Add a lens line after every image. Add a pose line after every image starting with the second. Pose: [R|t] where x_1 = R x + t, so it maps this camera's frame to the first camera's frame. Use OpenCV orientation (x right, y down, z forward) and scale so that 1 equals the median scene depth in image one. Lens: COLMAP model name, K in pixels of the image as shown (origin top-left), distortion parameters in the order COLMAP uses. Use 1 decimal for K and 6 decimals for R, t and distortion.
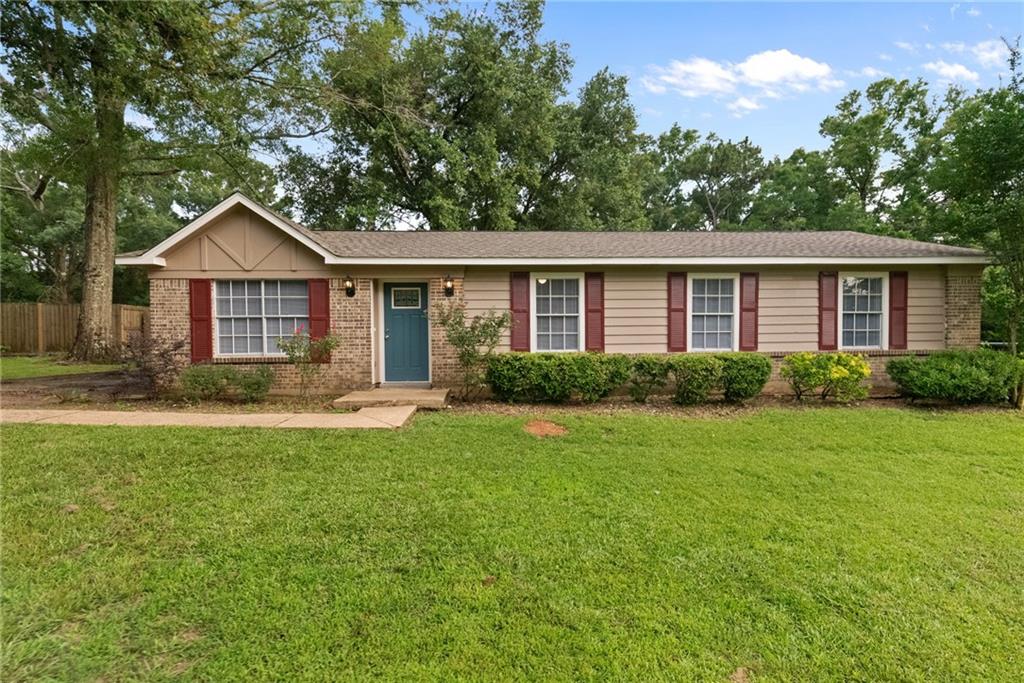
lens RADIAL K [[448.6, 0, 496.6], [0, 448.6, 344.8], [0, 0, 1]] dist [0.003201, 0.000598]
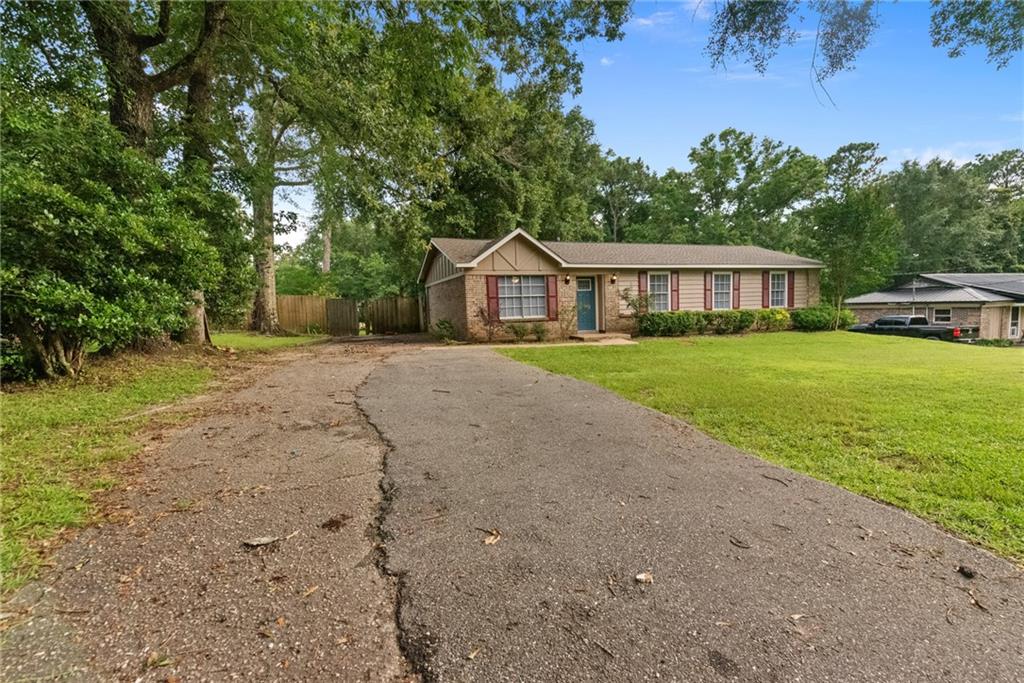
lens RADIAL K [[443.9, 0, 513.9], [0, 443.9, 338.8], [0, 0, 1]] dist [0.003099, -0.000183]
pose [[0.952943, -0.043125, 0.300067, -1.025590], [0.036140, 0.998932, 0.028793, 0.052033], [-0.300989, -0.016593, 0.953483, -0.635299]]
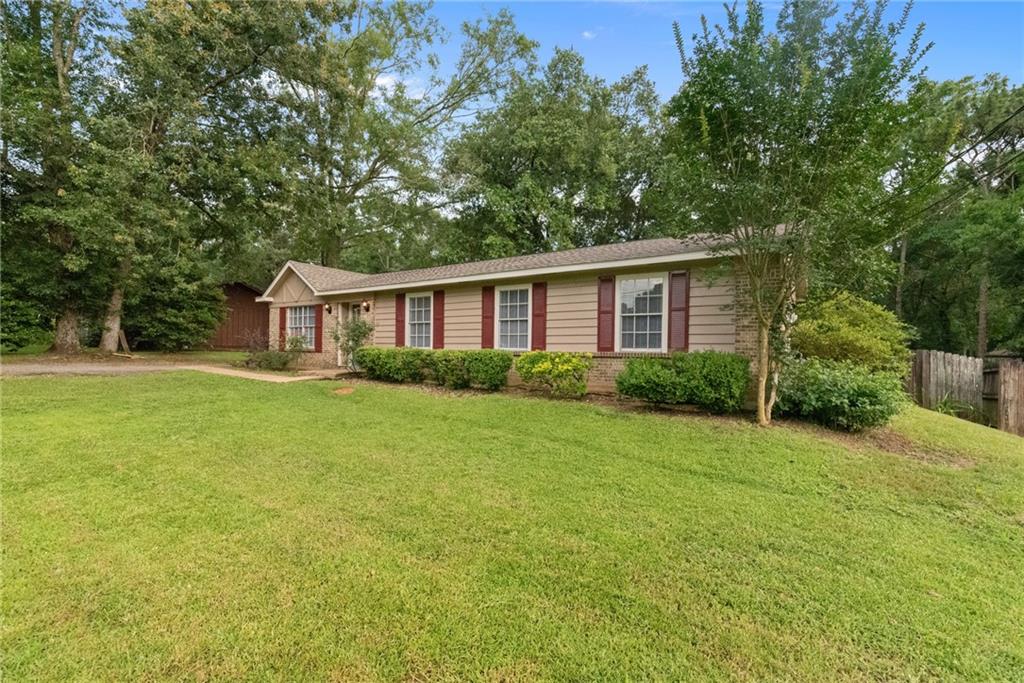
lens RADIAL K [[443.9, 0, 513.9], [0, 443.9, 338.8], [0, 0, 1]] dist [0.003099, -0.000183]
pose [[0.806666, 0.006723, -0.590969, 1.181591], [-0.010896, 0.999935, -0.003497, -0.011831], [0.590907, 0.009260, 0.806687, 0.038678]]
